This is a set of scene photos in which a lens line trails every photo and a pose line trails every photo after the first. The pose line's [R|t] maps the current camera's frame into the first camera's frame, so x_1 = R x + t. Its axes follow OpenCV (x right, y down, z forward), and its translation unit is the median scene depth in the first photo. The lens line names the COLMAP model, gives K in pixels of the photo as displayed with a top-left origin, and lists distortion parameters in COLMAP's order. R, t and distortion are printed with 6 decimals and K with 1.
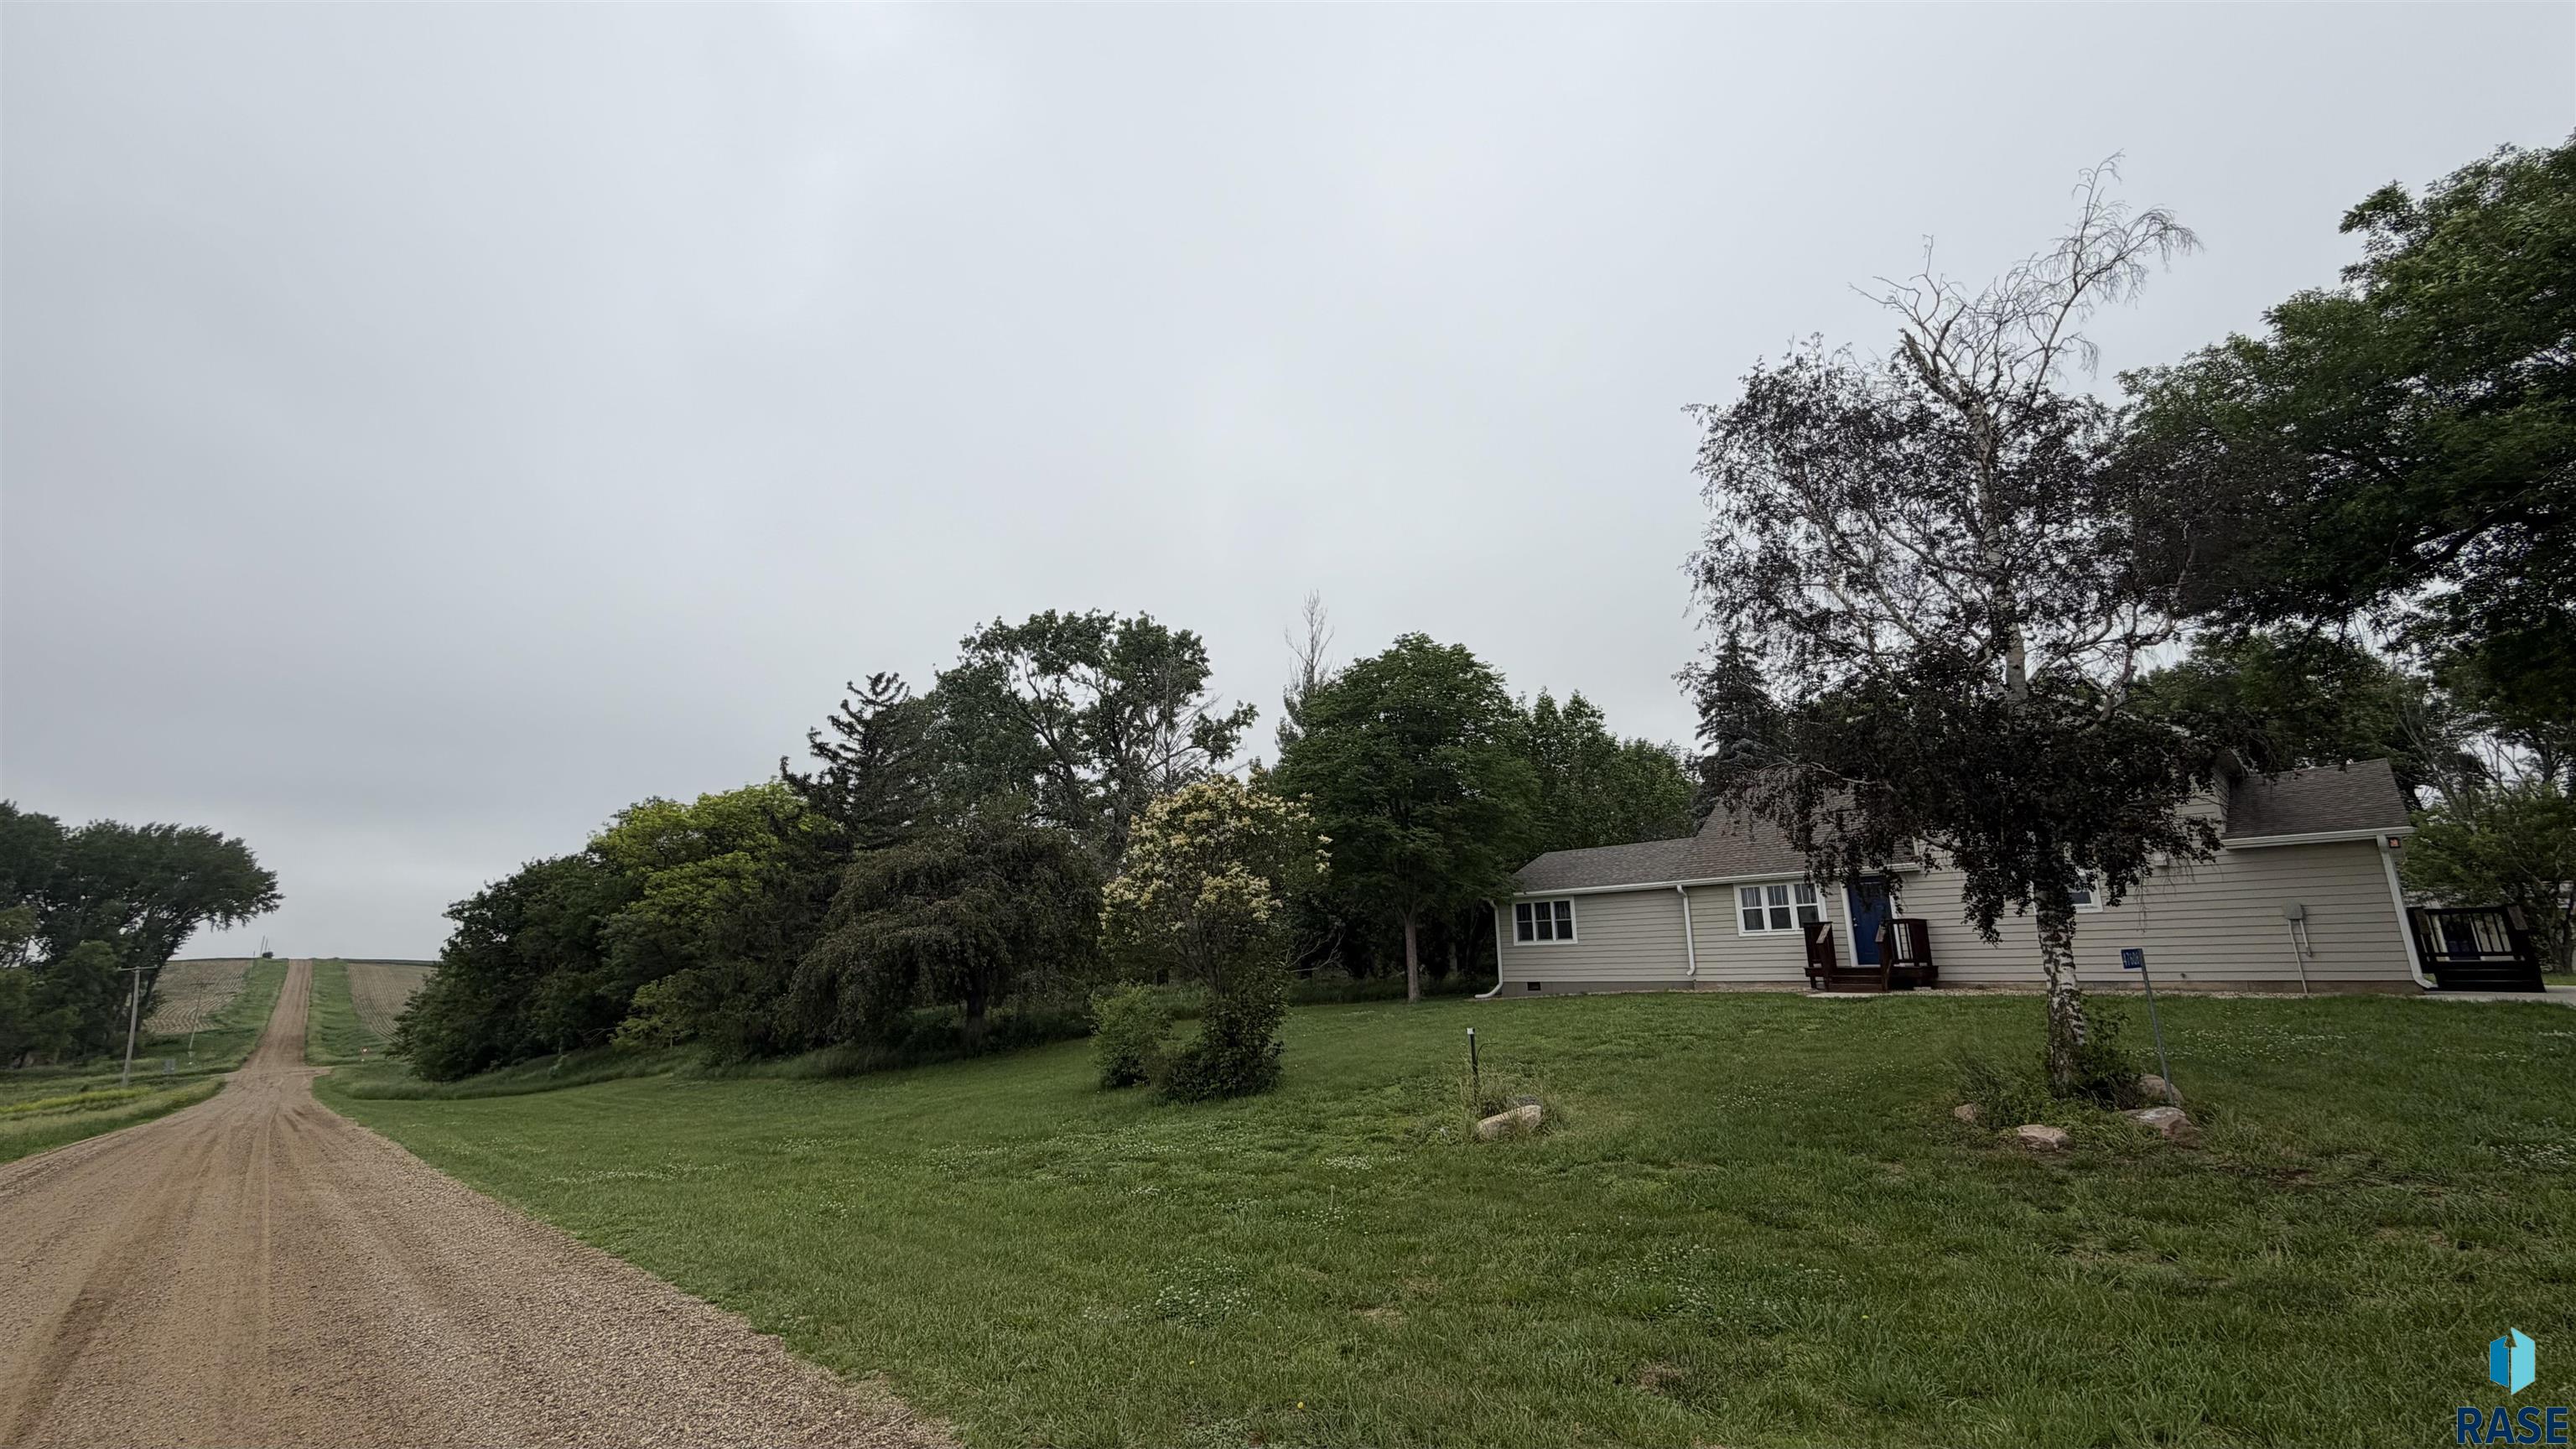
lens RADIAL K [[1051.4, 0, 1283.1], [0, 1051.4, 737.8], [0, 0, 1]] dist [-0.004155, -0.000236]
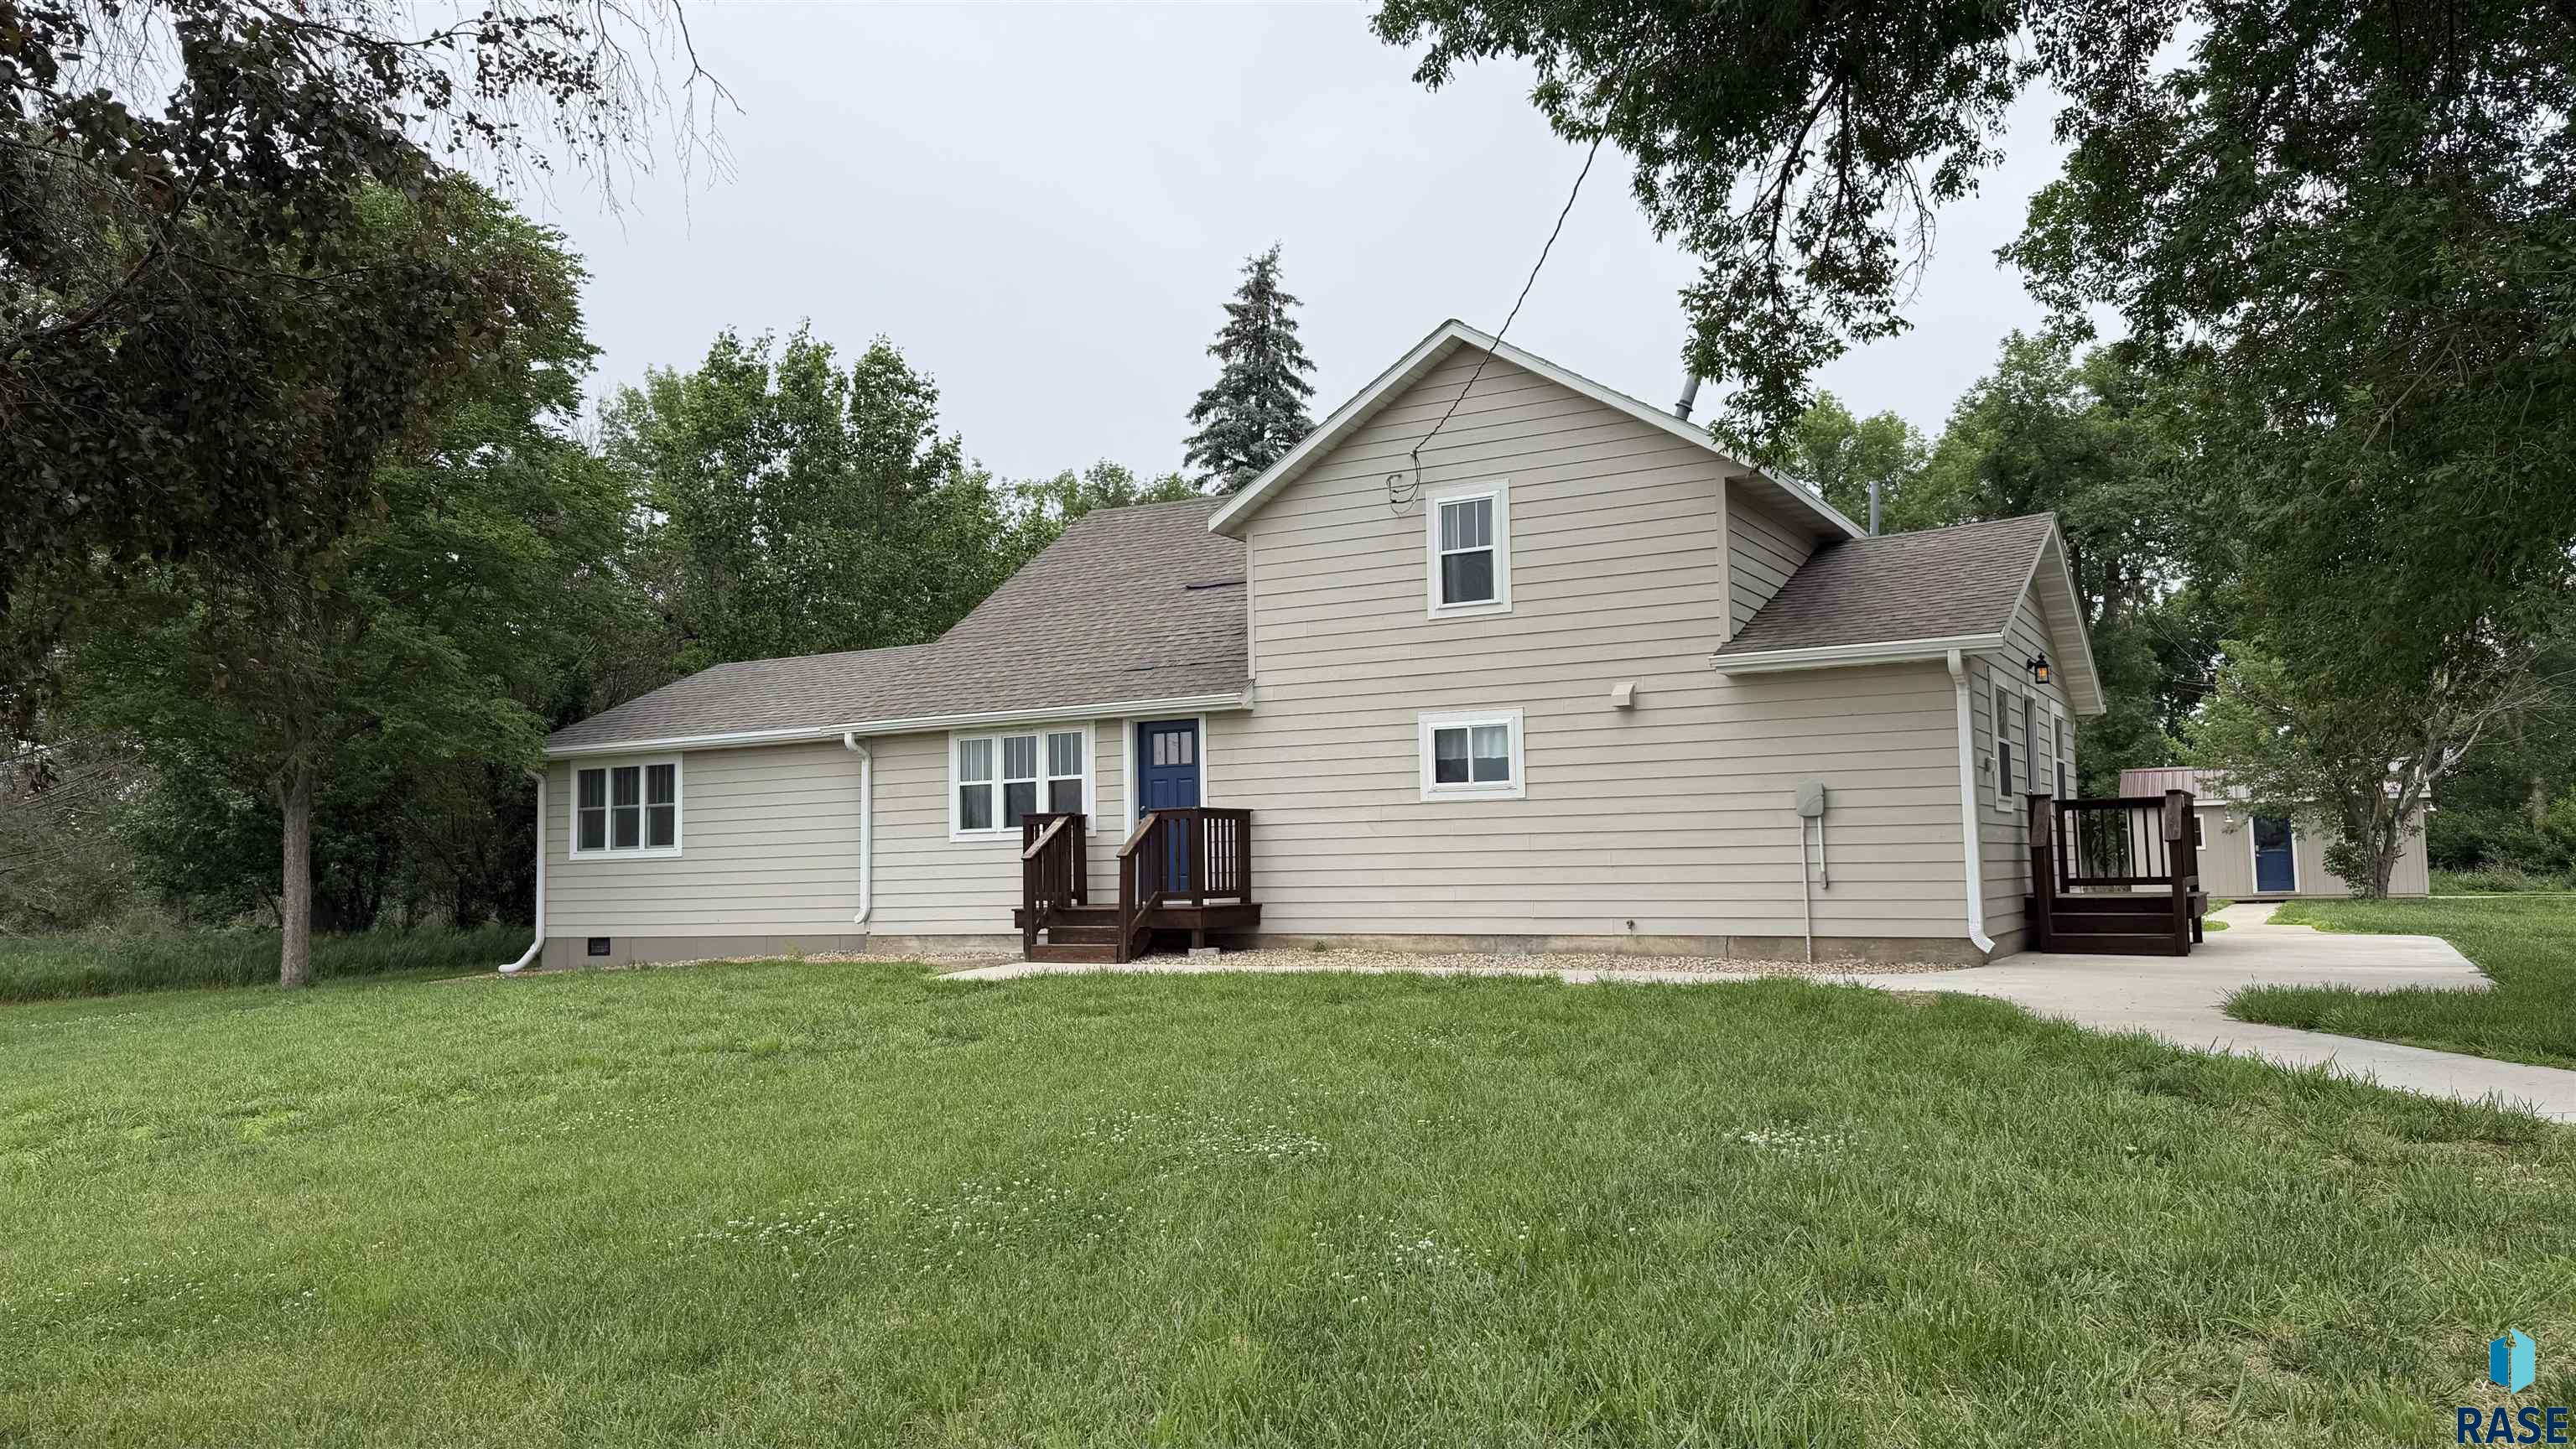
lens RADIAL K [[1848.2, 0, 1289.9], [0, 1848.2, 723.8], [0, 0, 1]] dist [0.048143, -0.046614]
pose [[0.953914, 0.016175, 0.299644, 0.321649], [-0.055875, 0.990658, 0.124401, 0.023450], [-0.294833, -0.135411, 0.945906, 0.169255]]
